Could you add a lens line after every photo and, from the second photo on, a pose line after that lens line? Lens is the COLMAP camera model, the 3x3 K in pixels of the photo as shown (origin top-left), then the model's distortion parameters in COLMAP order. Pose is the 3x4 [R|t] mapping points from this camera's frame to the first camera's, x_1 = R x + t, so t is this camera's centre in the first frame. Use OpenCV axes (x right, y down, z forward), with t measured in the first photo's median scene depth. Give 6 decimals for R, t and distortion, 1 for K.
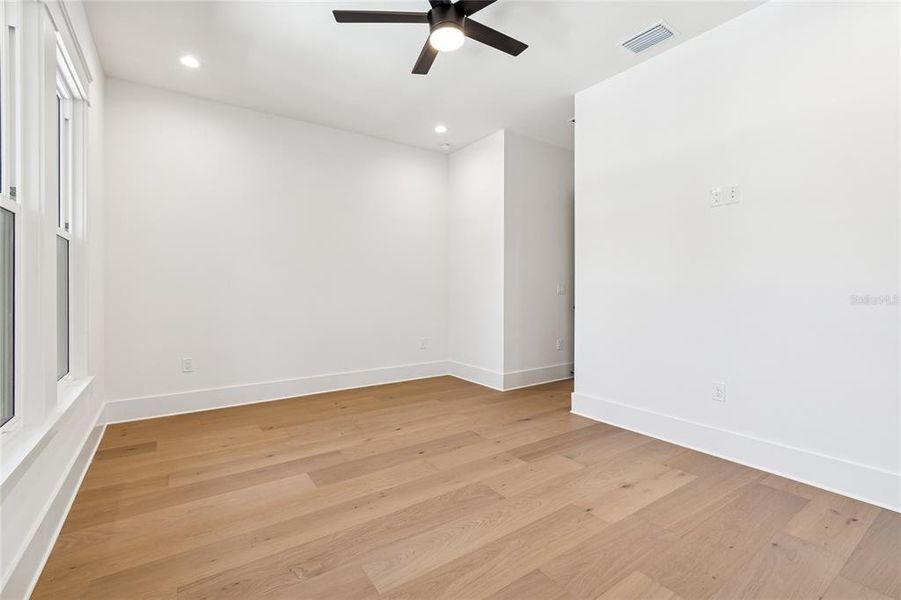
lens RADIAL K [[400.2, 0, 447.5], [0, 400.2, 286.8], [0, 0, 1]] dist [0.000912, -0.000223]
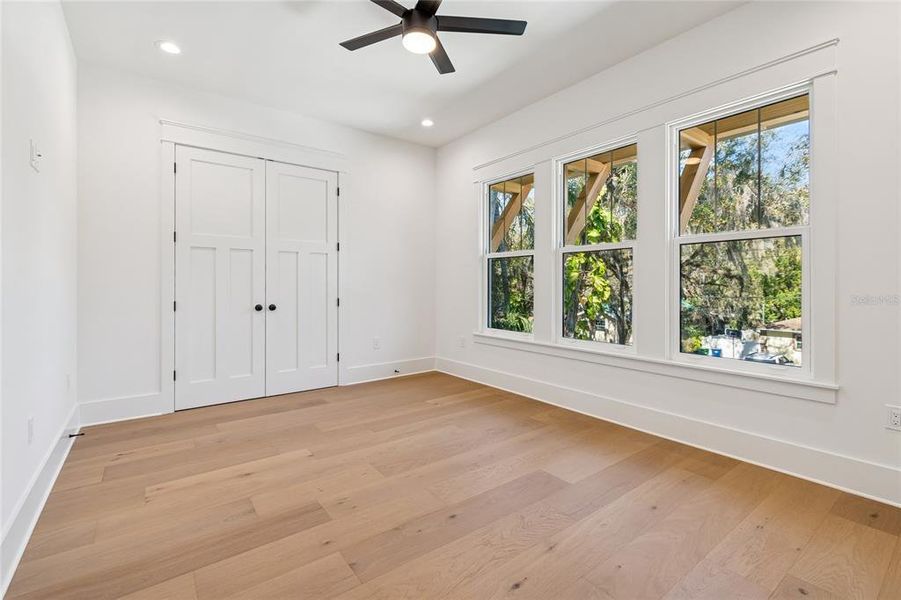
lens RADIAL K [[400.2, 0, 447.5], [0, 400.2, 286.8], [0, 0, 1]] dist [0.000912, -0.000223]
pose [[-0.999231, 0.000169, -0.039221, -0.029099], [0.000310, 0.999994, -0.003586, 0.014071], [0.039220, -0.003595, -0.999224, 1.779877]]
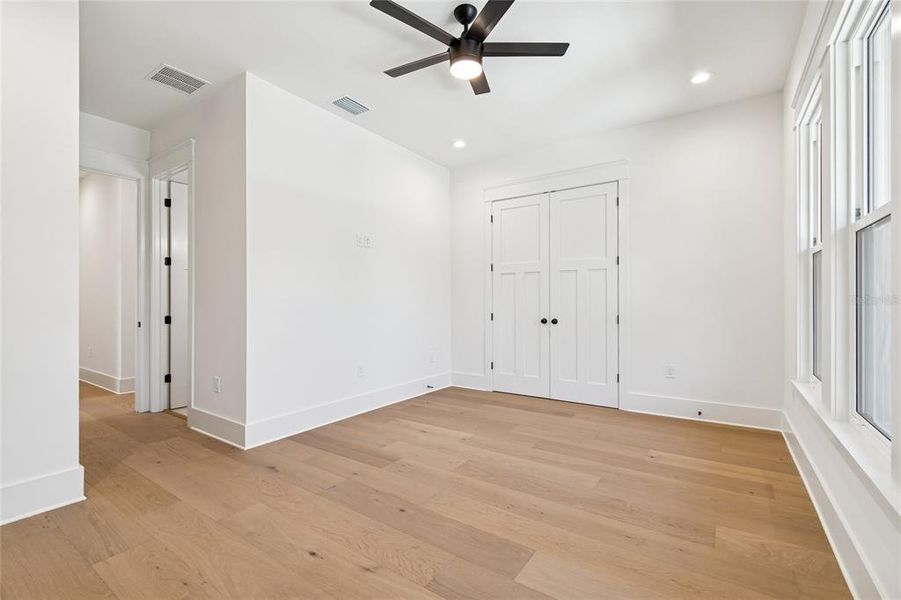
lens RADIAL K [[395.8, 0, 456.2], [0, 395.8, 300.0], [0, 0, 1]] dist [0.000630, -0.000220]
pose [[-0.360596, 0.006083, 0.932702, -0.864257], [-0.002177, 0.999971, -0.007364, 0.008959], [-0.932720, -0.004686, -0.360572, 1.235462]]
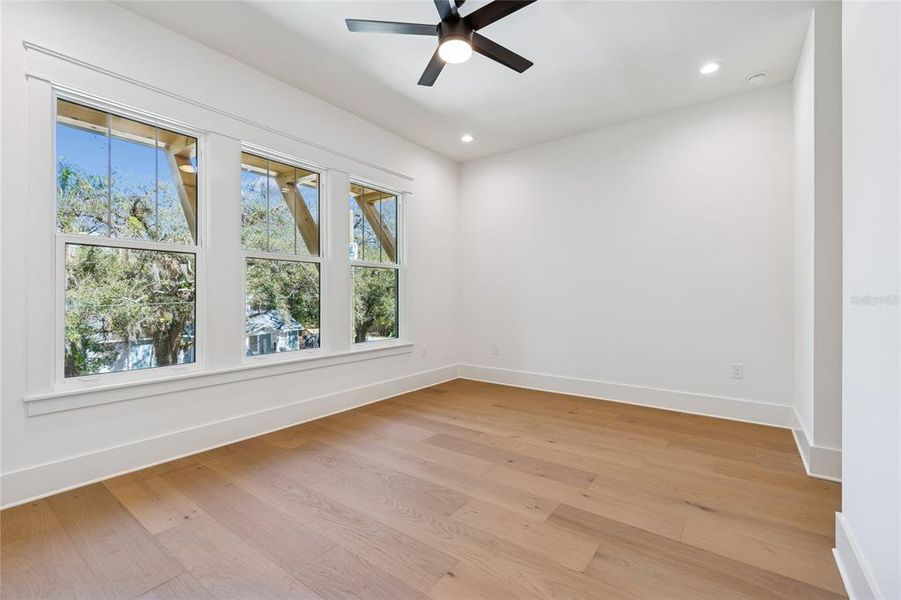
lens RADIAL K [[395.8, 0, 456.2], [0, 395.8, 300.0], [0, 0, 1]] dist [0.000630, -0.000220]
pose [[0.329379, 0.013182, -0.944106, 0.838072], [0.006540, 0.999847, 0.016242, 0.002079], [0.944175, -0.011524, 0.329242, 0.584554]]
